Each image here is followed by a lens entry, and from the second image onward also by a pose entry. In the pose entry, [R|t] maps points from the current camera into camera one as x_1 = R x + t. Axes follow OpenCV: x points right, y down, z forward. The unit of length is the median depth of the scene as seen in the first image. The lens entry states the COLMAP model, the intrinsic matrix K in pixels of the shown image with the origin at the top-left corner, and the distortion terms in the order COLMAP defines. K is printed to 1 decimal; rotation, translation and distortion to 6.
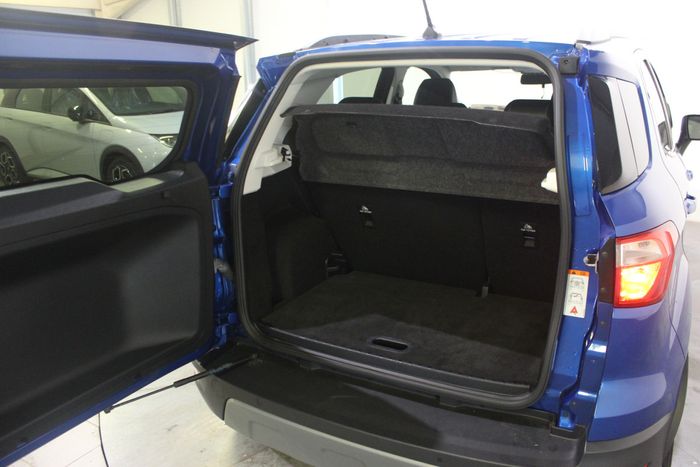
lens RADIAL K [[572.2, 0, 350.0], [0, 572.2, 233.5], [0, 0, 1]] dist [-0.166210, 0.162938]
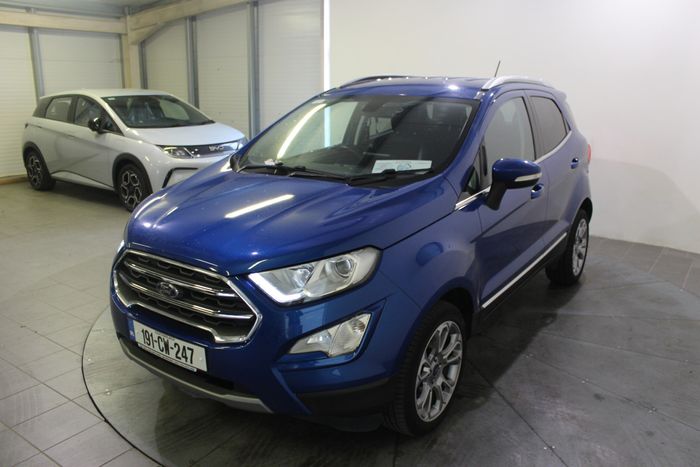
lens RADIAL K [[572.2, 0, 350.0], [0, 572.2, 233.5], [0, 0, 1]] dist [-0.166210, 0.162938]
pose [[0.998105, 0.048939, -0.037303, 0.088189], [-0.050487, 0.997852, -0.041744, 0.030569], [0.035180, 0.043549, 0.998432, -0.125296]]
